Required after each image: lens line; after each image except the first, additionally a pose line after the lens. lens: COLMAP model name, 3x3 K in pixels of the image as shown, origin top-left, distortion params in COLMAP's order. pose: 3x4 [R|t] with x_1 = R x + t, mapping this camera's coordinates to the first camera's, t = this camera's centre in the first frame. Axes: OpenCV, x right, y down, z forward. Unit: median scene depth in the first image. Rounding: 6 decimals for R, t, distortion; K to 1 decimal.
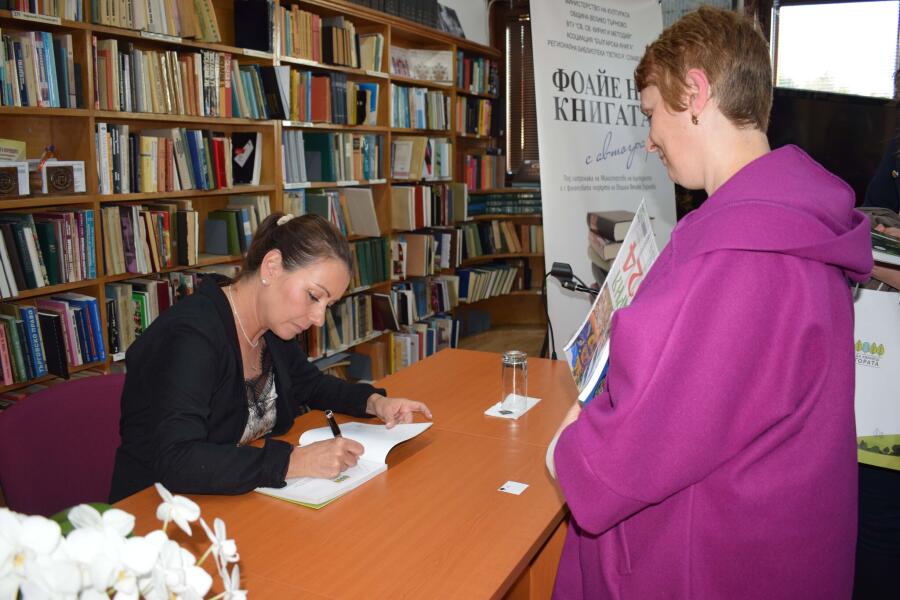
lens RADIAL K [[777.5, 0, 449.2], [0, 777.5, 306.0], [0, 0, 1]] dist [-0.095190, 0.020341]
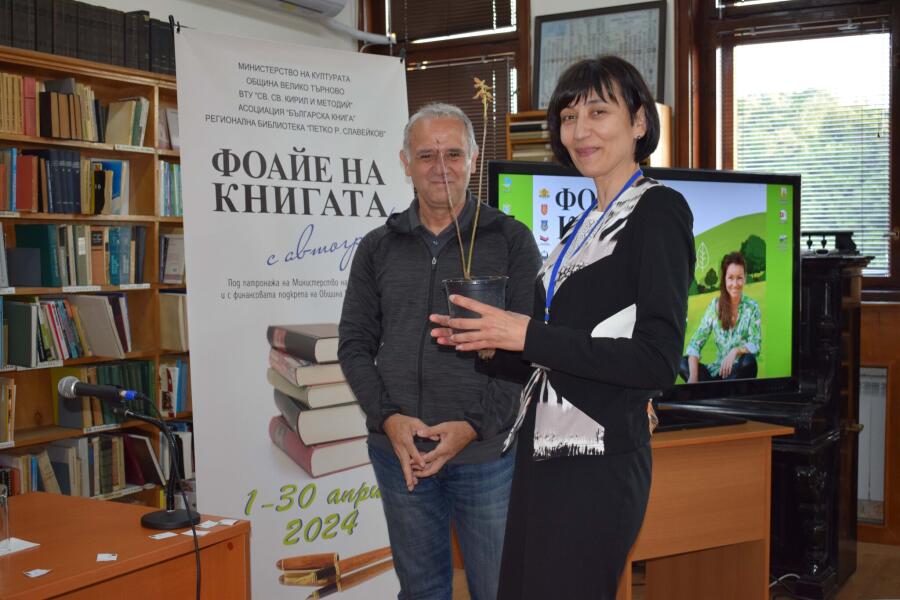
lens RADIAL K [[1173.8, 0, 453.8], [0, 1173.8, 308.4], [0, 0, 1]] dist [-0.044327, 0.000000]
pose [[0.998327, 0.001815, -0.057798, 0.417210], [-0.009895, 0.990128, -0.139813, 0.026033], [0.056973, 0.140151, 0.988490, -0.168120]]
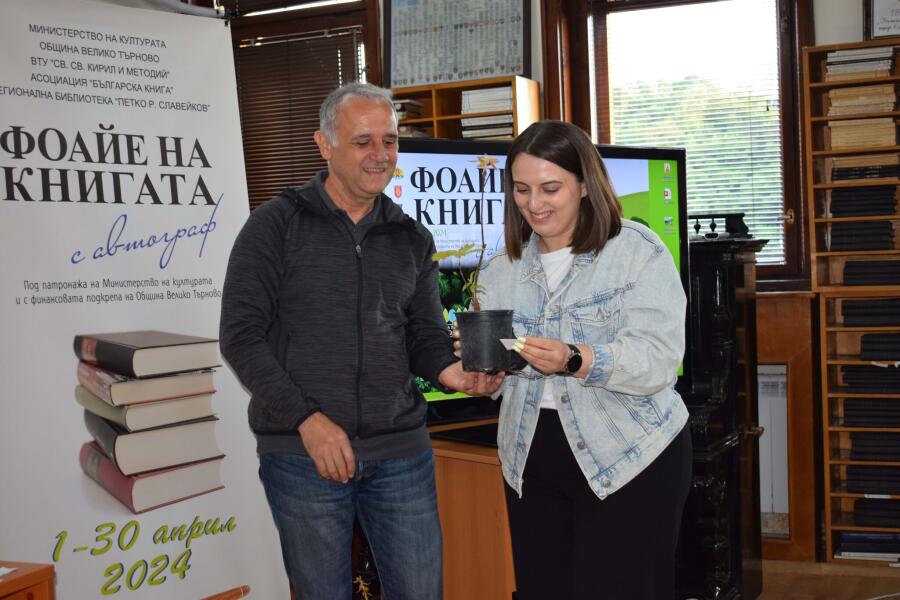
lens RADIAL K [[1310.1, 0, 453.3], [0, 1310.1, 311.1], [0, 0, 1]] dist [-0.028611, 0.000000]
pose [[0.998083, -0.031594, 0.053224, 0.424131], [0.039300, 0.987813, -0.150603, 0.038908], [-0.047817, 0.152406, 0.987161, -0.123145]]
